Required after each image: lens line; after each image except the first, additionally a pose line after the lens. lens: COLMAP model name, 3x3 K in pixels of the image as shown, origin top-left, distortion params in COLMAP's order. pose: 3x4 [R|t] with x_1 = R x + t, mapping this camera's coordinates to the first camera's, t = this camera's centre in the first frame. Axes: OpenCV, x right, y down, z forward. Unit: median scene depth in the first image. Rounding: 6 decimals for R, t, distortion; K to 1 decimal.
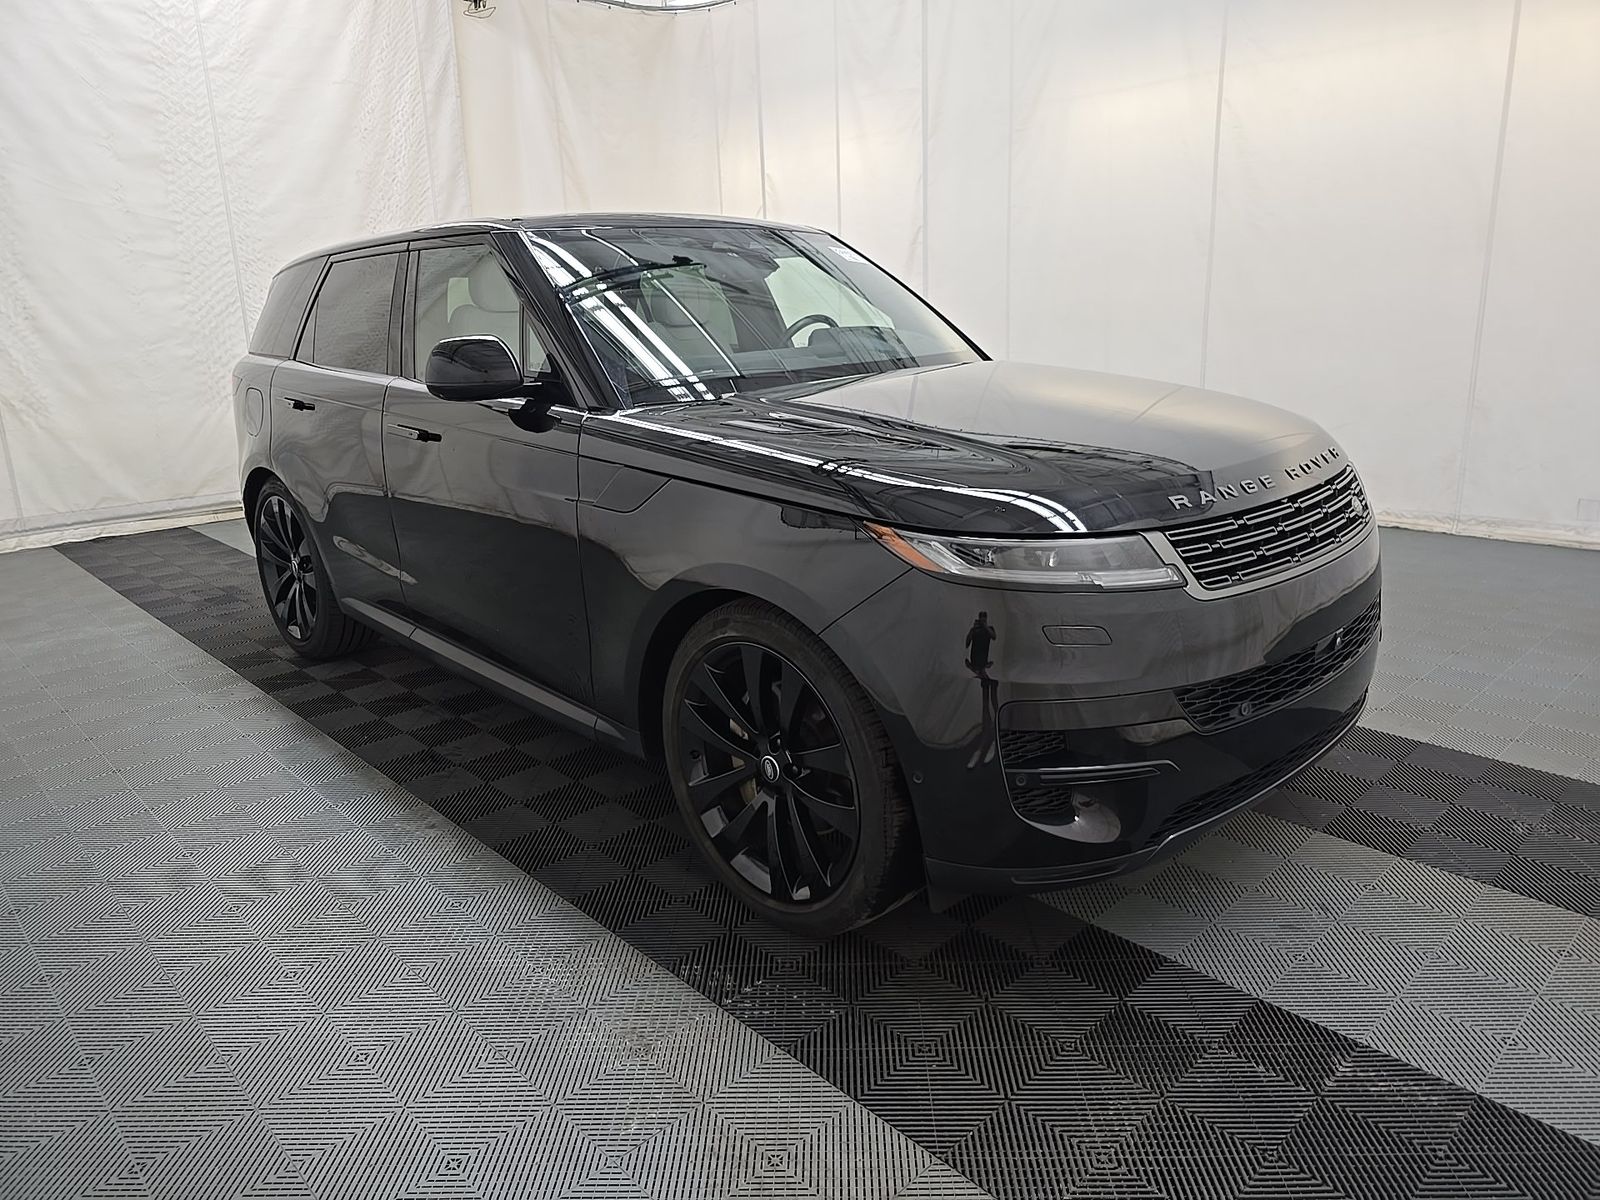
lens RADIAL K [[1068.6, 0, 800.0], [0, 1068.6, 600.0], [0, 0, 1]] dist [0.021058, -0.033449]
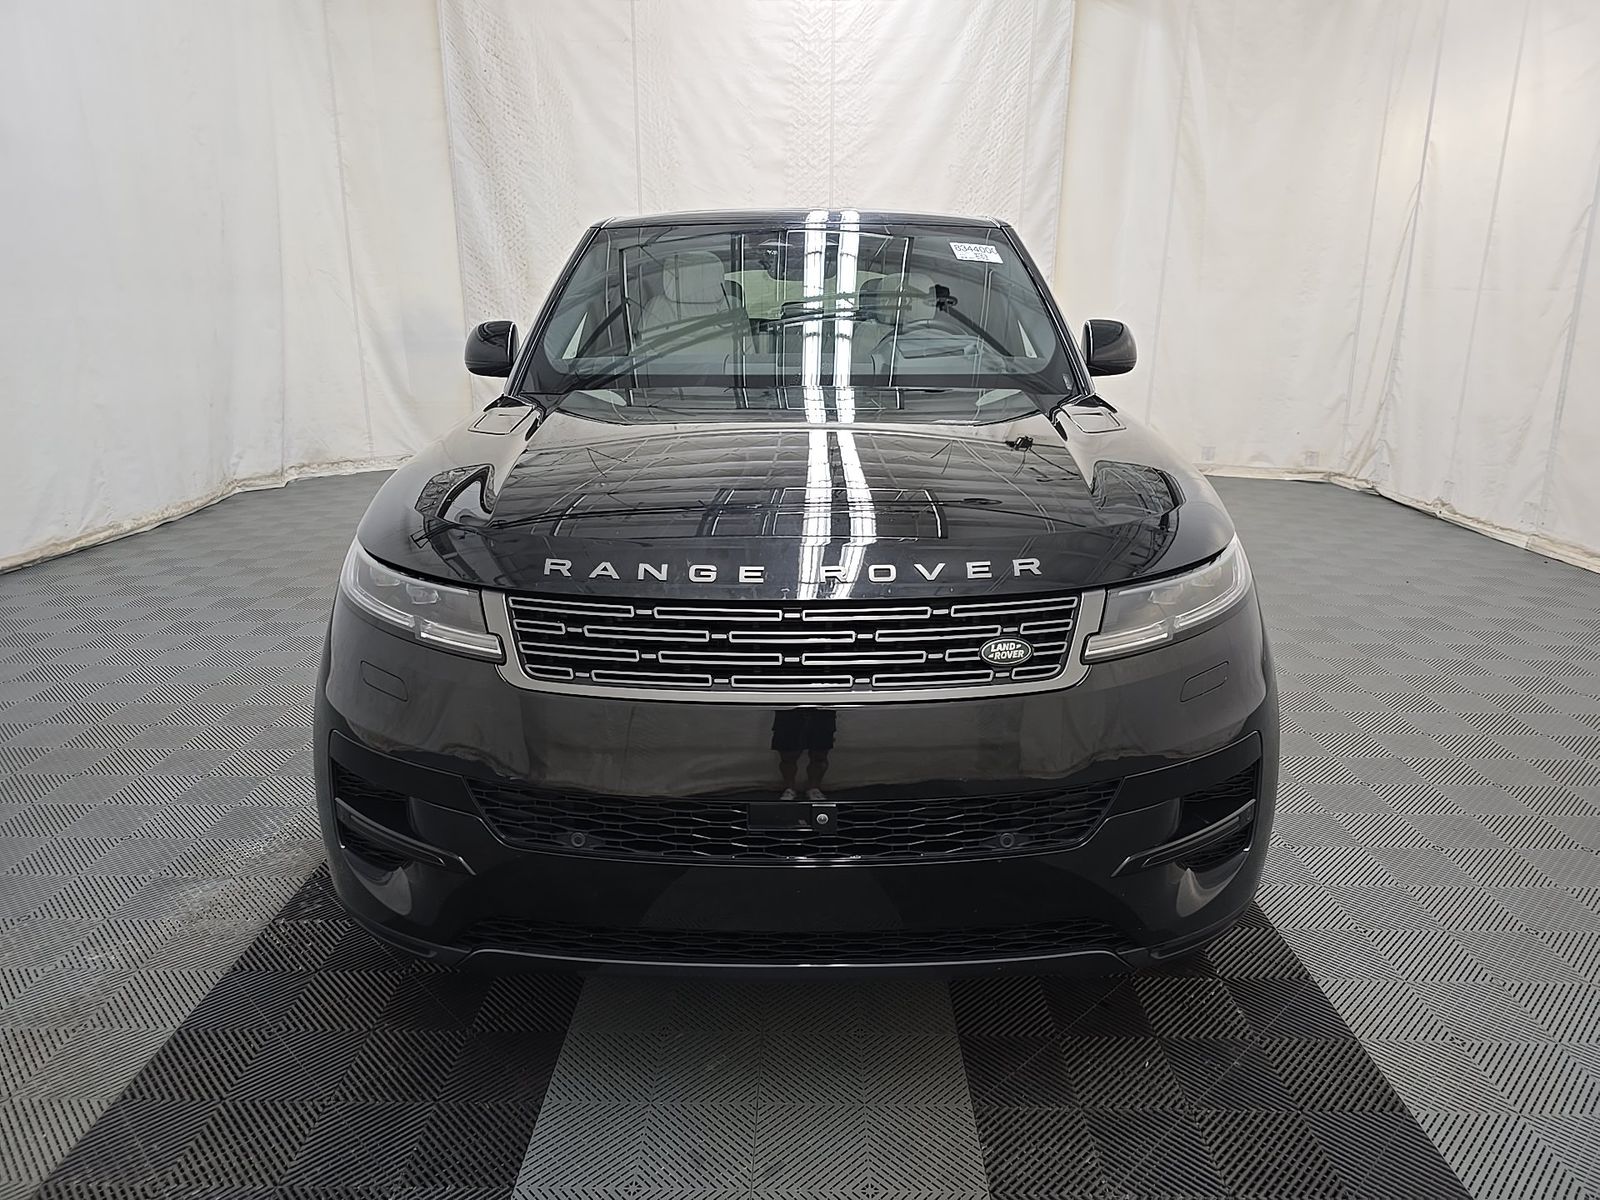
lens RADIAL K [[1068.6, 0, 800.0], [0, 1068.6, 600.0], [0, 0, 1]] dist [0.021058, -0.033449]
pose [[0.712716, 0.221328, -0.665620, 0.314952], [-0.212434, 0.972459, 0.095891, -0.056178], [0.668512, 0.073058, 0.740104, 0.158322]]
